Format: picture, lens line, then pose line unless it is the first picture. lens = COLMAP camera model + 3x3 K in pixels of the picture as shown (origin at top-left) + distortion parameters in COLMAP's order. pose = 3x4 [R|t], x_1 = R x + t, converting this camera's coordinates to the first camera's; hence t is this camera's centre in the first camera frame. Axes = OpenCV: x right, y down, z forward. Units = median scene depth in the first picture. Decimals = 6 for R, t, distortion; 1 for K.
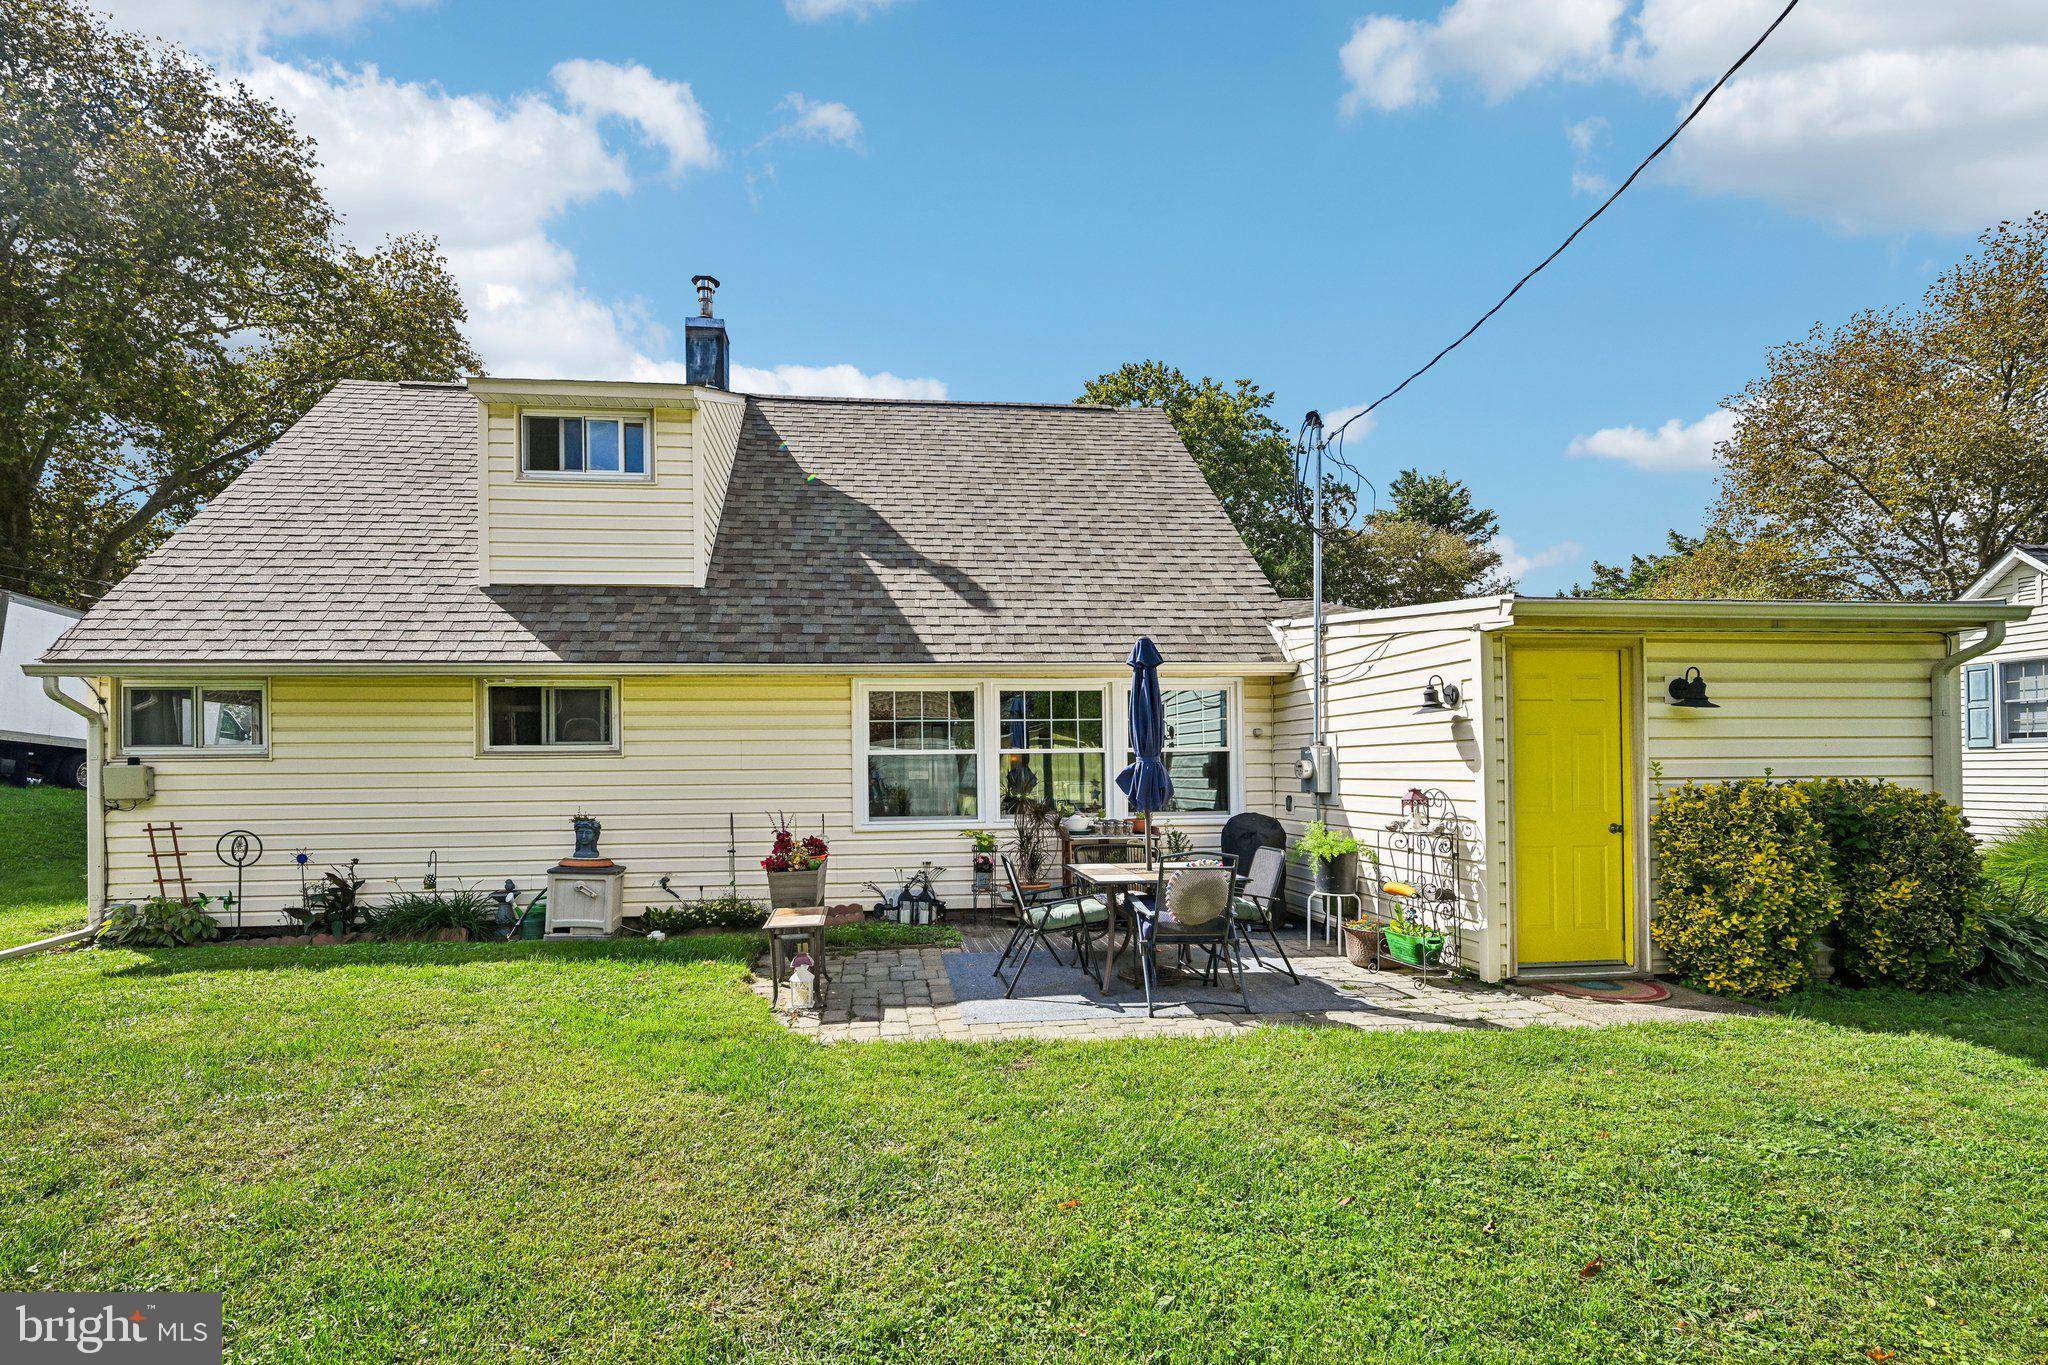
lens RADIAL K [[901.5, 0, 963.7], [0, 901.5, 781.1], [0, 0, 1]] dist [-0.002378, 0.000180]
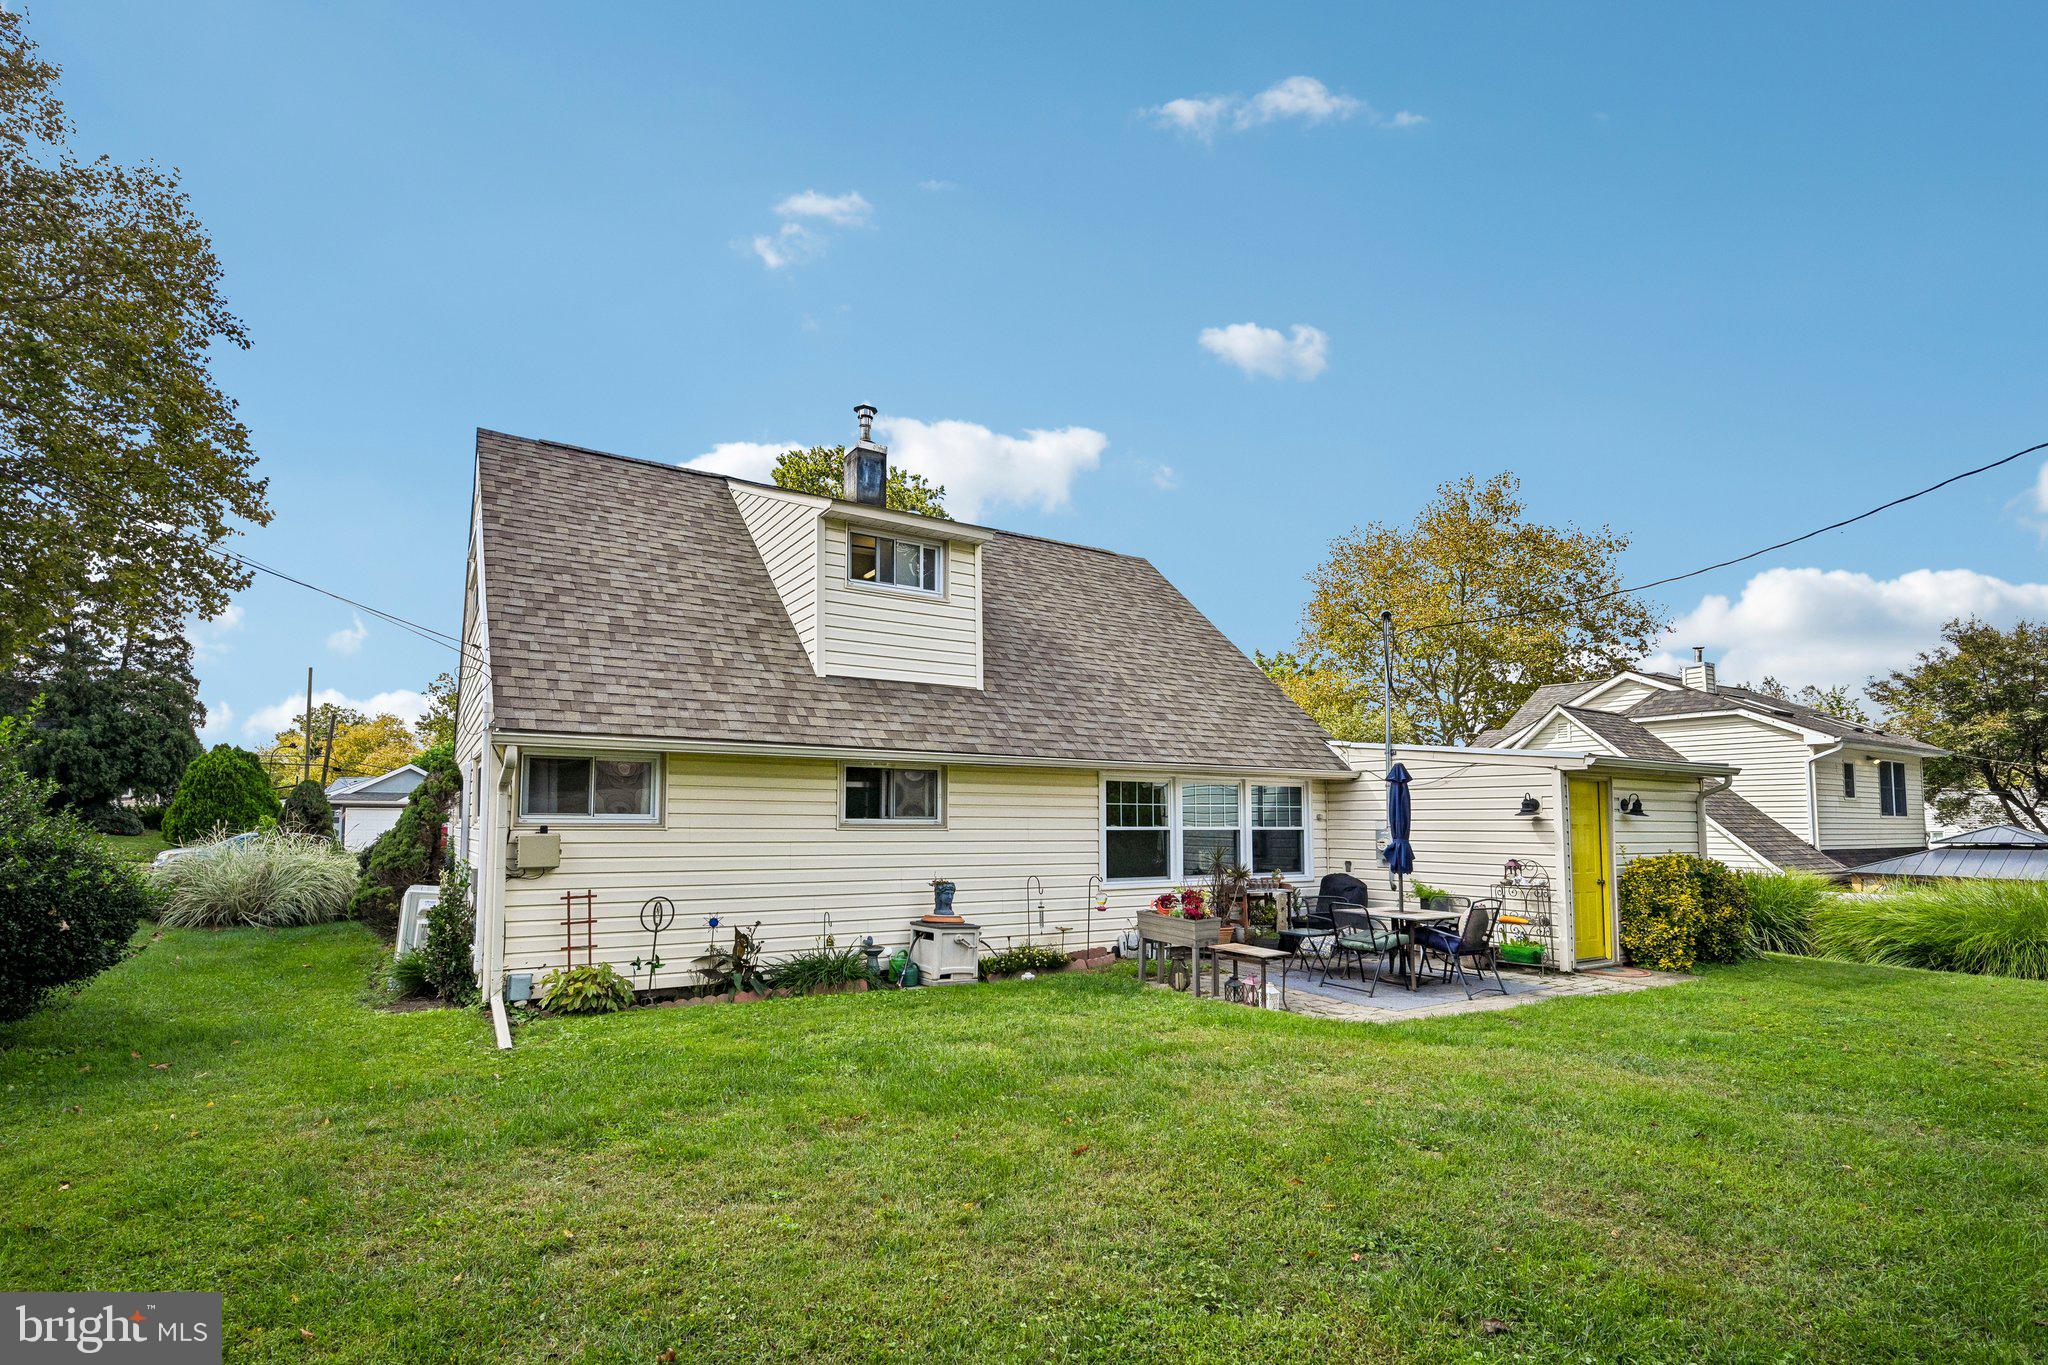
lens RADIAL K [[901.5, 0, 976.2], [0, 901.5, 777.5], [0, 0, 1]] dist [-0.002378, 0.000180]
pose [[0.915721, 0.036243, 0.400176, -0.831604], [-0.009822, 0.997645, -0.067879, -0.014993], [-0.401694, 0.058227, 0.913921, -0.108365]]
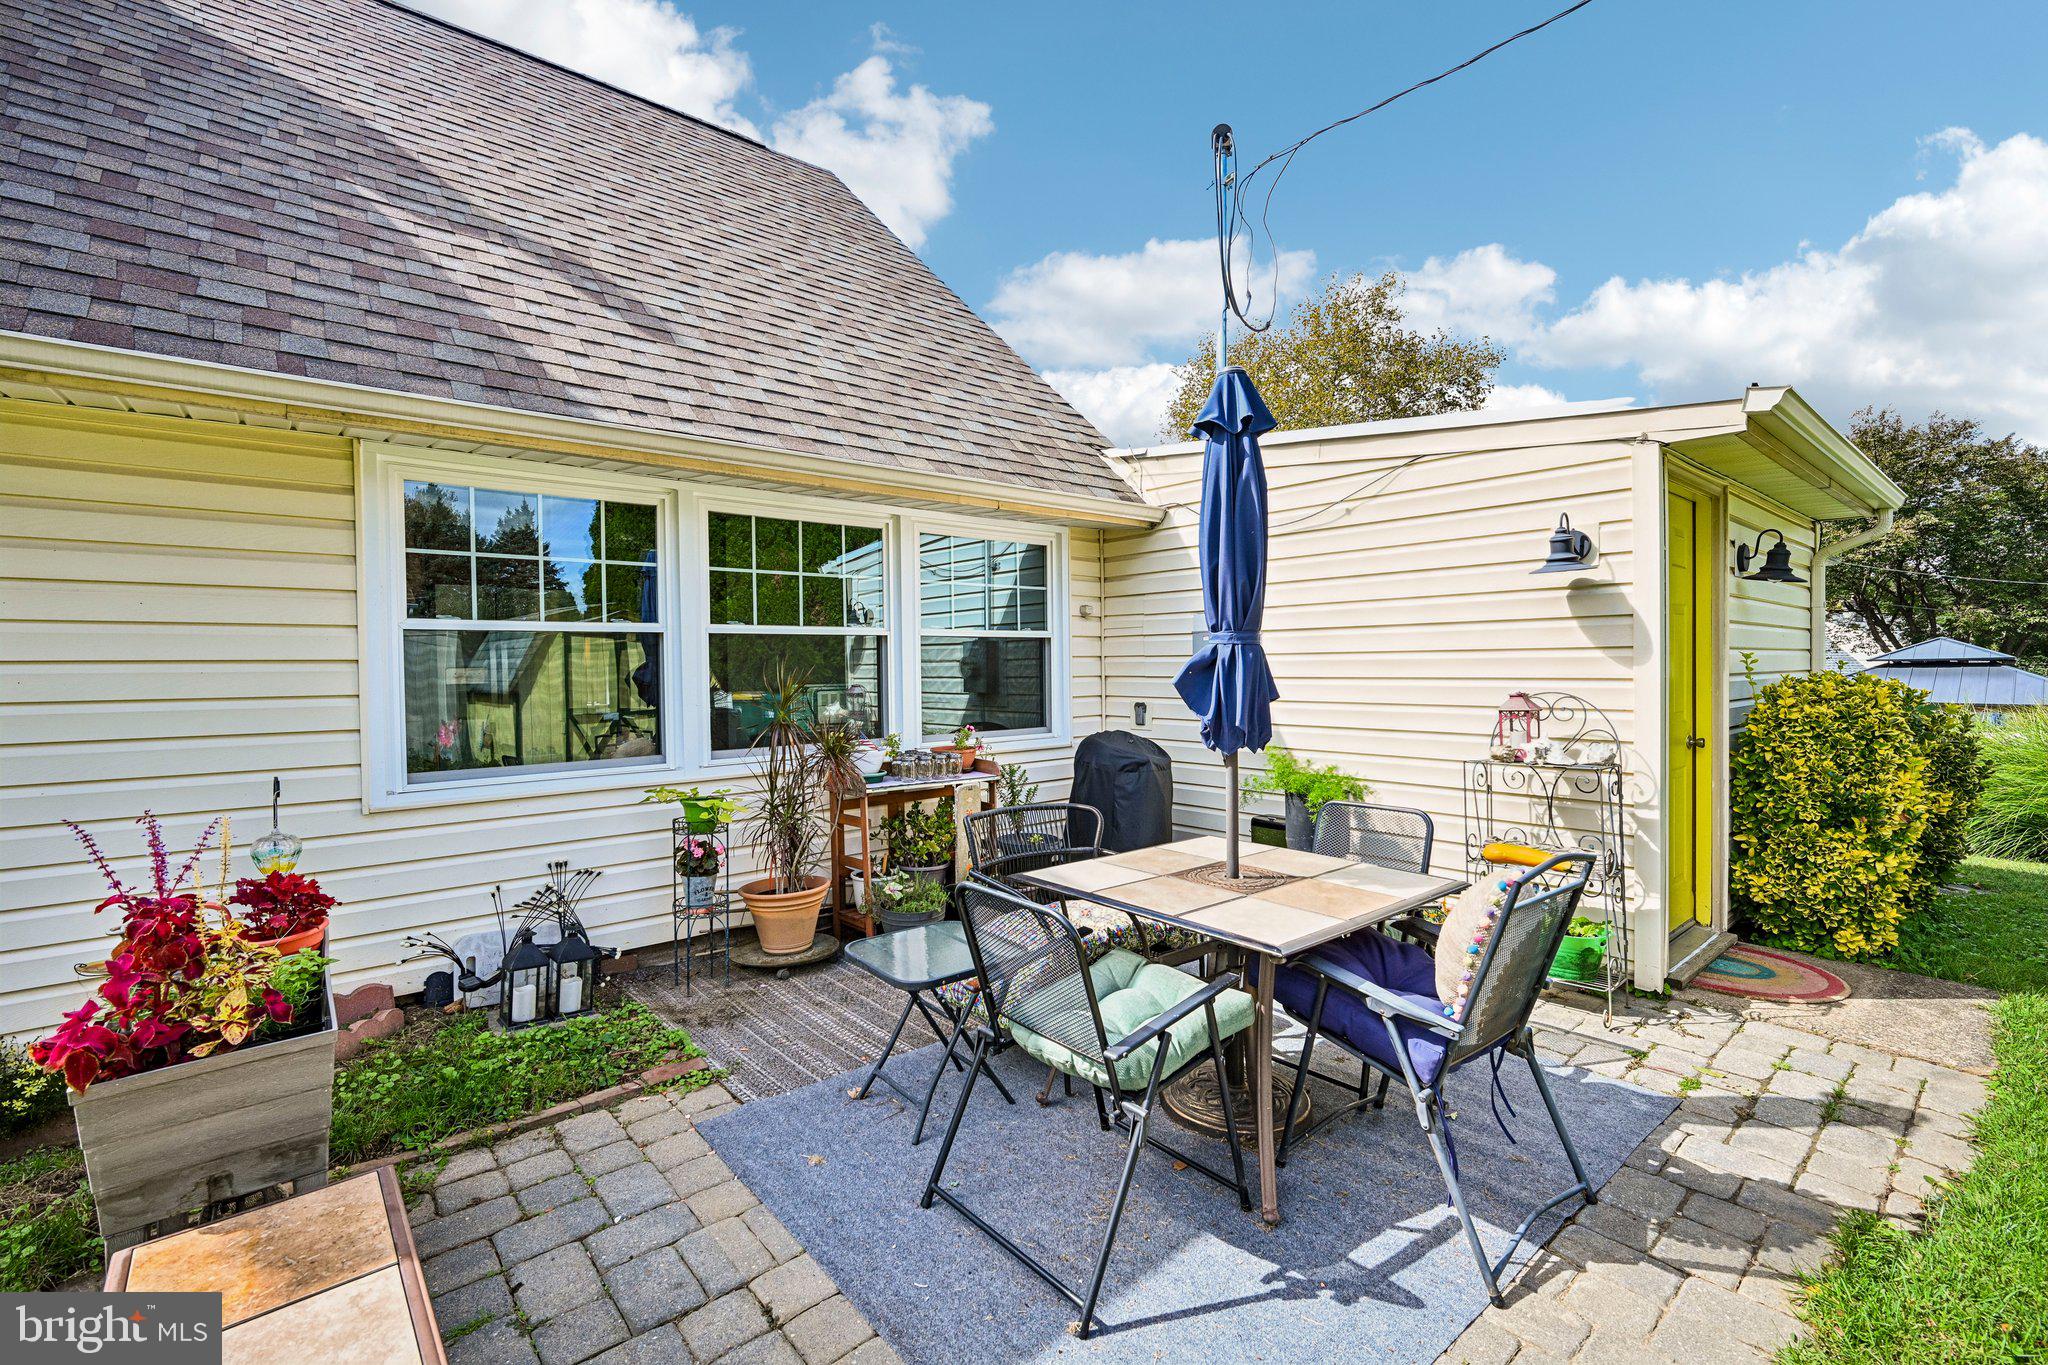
lens RADIAL K [[901.5, 0, 1016.9], [0, 901.5, 683.8], [0, 0, 1]] dist [-0.002378, 0.000180]
pose [[0.829341, -0.010958, 0.558636, -0.109542], [0.008660, 0.999940, 0.006758, -0.003814], [-0.558676, -0.000767, 0.829386, 0.511613]]
